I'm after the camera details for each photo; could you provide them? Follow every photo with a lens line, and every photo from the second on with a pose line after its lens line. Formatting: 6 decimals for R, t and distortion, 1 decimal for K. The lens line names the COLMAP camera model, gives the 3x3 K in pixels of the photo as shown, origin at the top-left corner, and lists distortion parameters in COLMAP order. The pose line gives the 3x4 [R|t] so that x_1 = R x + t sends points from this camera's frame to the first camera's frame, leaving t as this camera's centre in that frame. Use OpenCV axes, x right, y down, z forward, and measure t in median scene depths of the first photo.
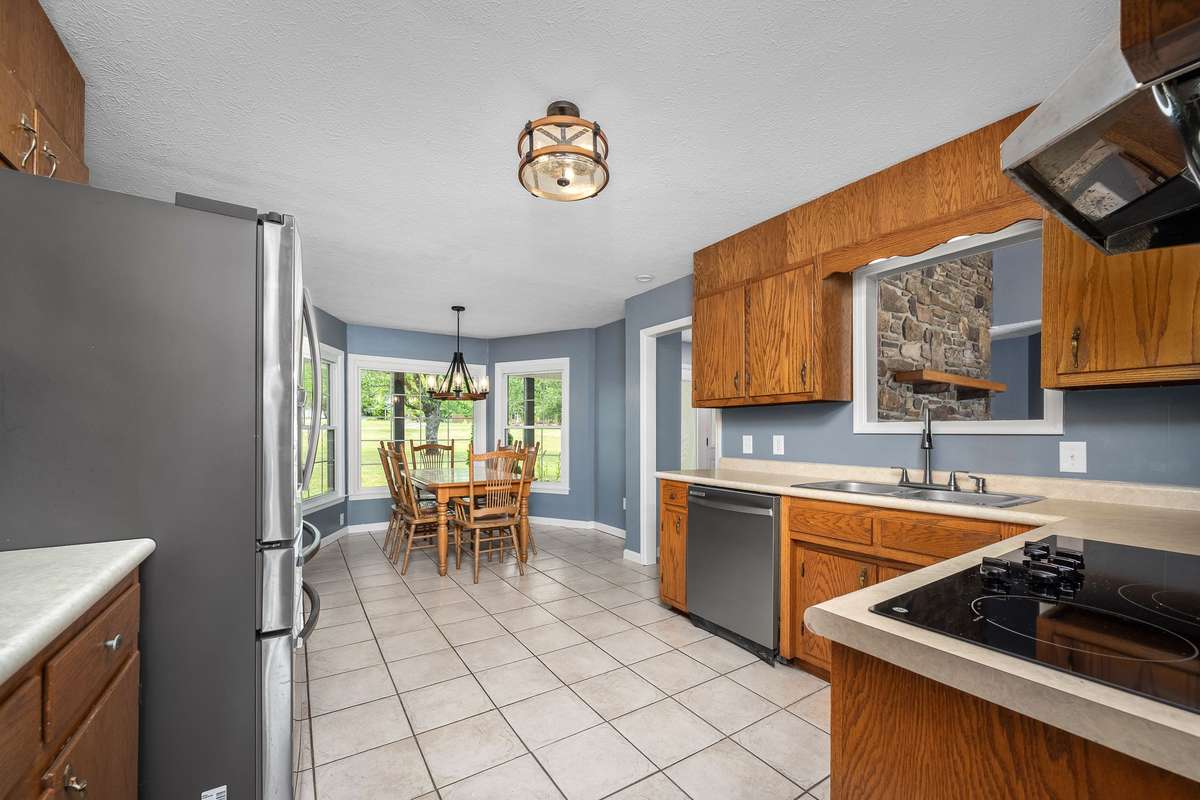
lens RADIAL K [[468.4, 0, 607.5], [0, 468.4, 435.8], [0, 0, 1]] dist [-0.003647, 0.000405]
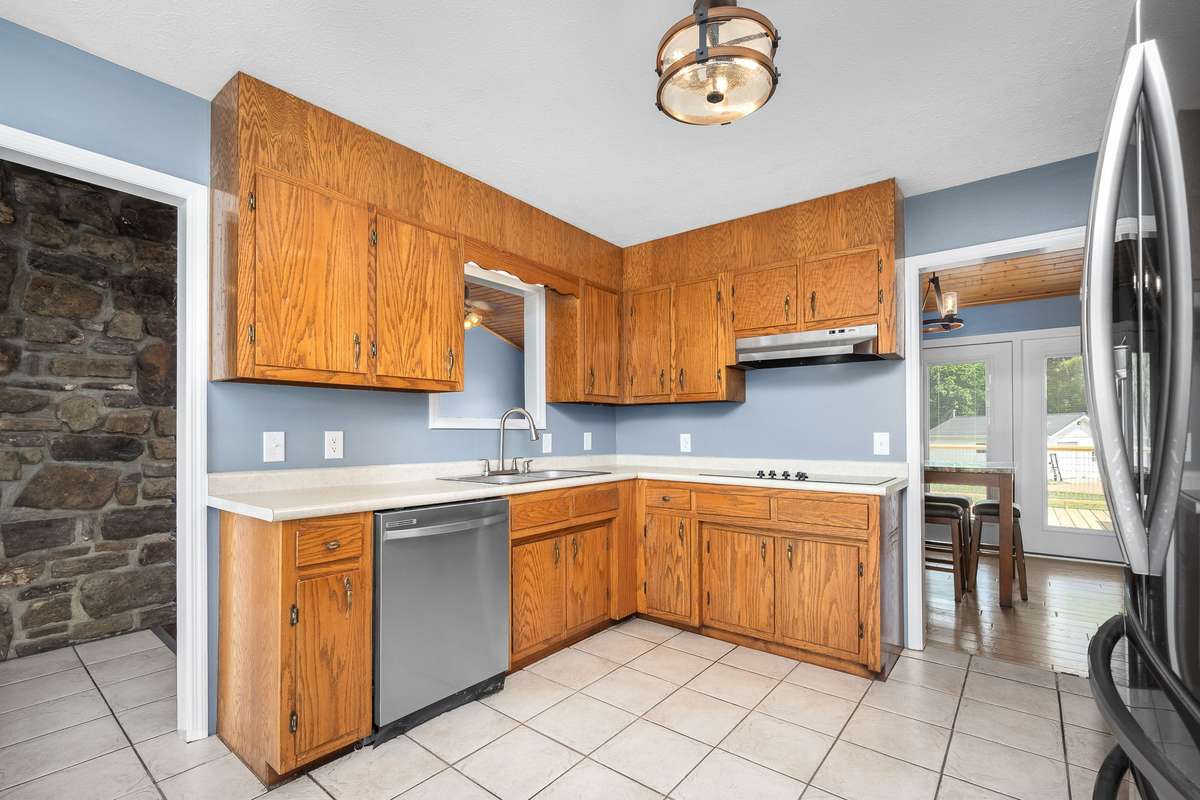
lens RADIAL K [[535.5, 0, 609.0], [0, 535.5, 421.2], [0, 0, 1]] dist [0.002176, -0.000130]
pose [[-0.309779, 0.010626, 0.950749, -0.599155], [0.001494, 0.999942, -0.010689, -0.006964], [-0.950808, -0.001891, -0.309777, 0.986278]]
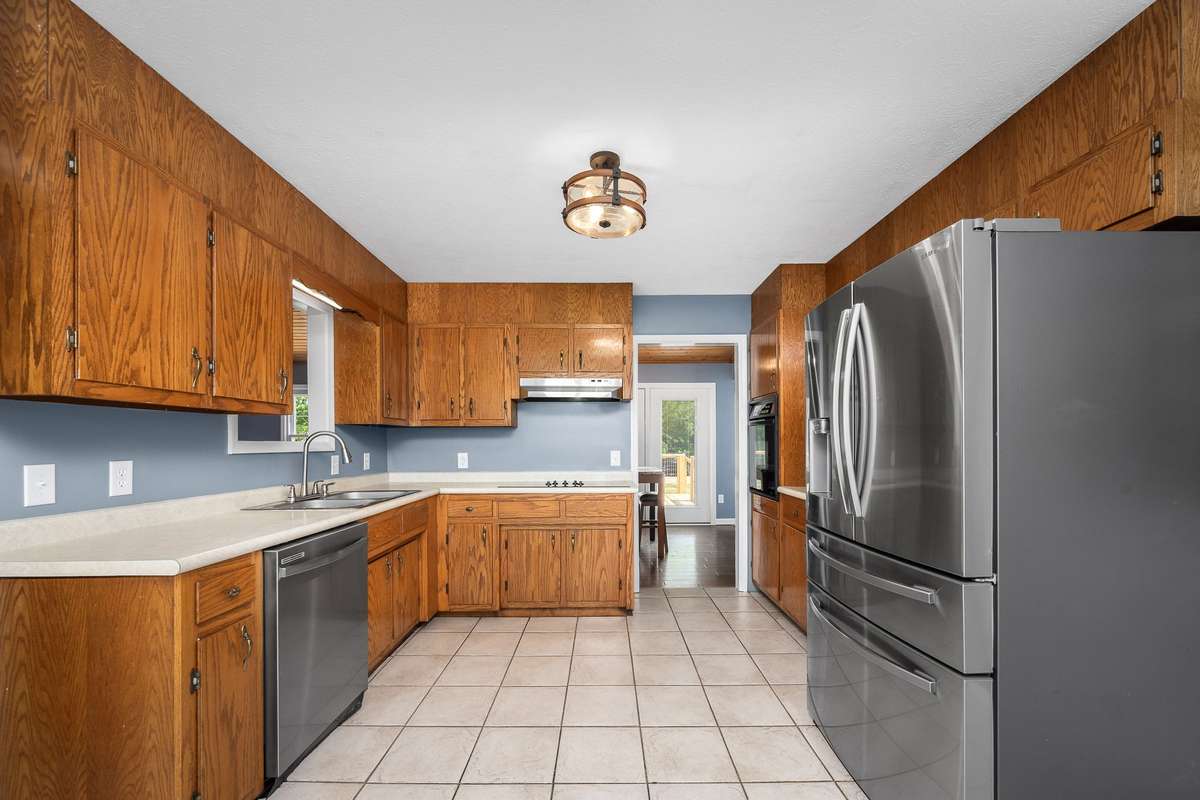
lens RADIAL K [[468.4, 0, 604.3], [0, 468.4, 439.5], [0, 0, 1]] dist [-0.003647, 0.000405]
pose [[-0.831062, 0.000477, 0.556179, -0.485398], [0.000816, 1.000000, 0.000361, -0.029436], [-0.556179, 0.000754, -0.831062, 1.312846]]
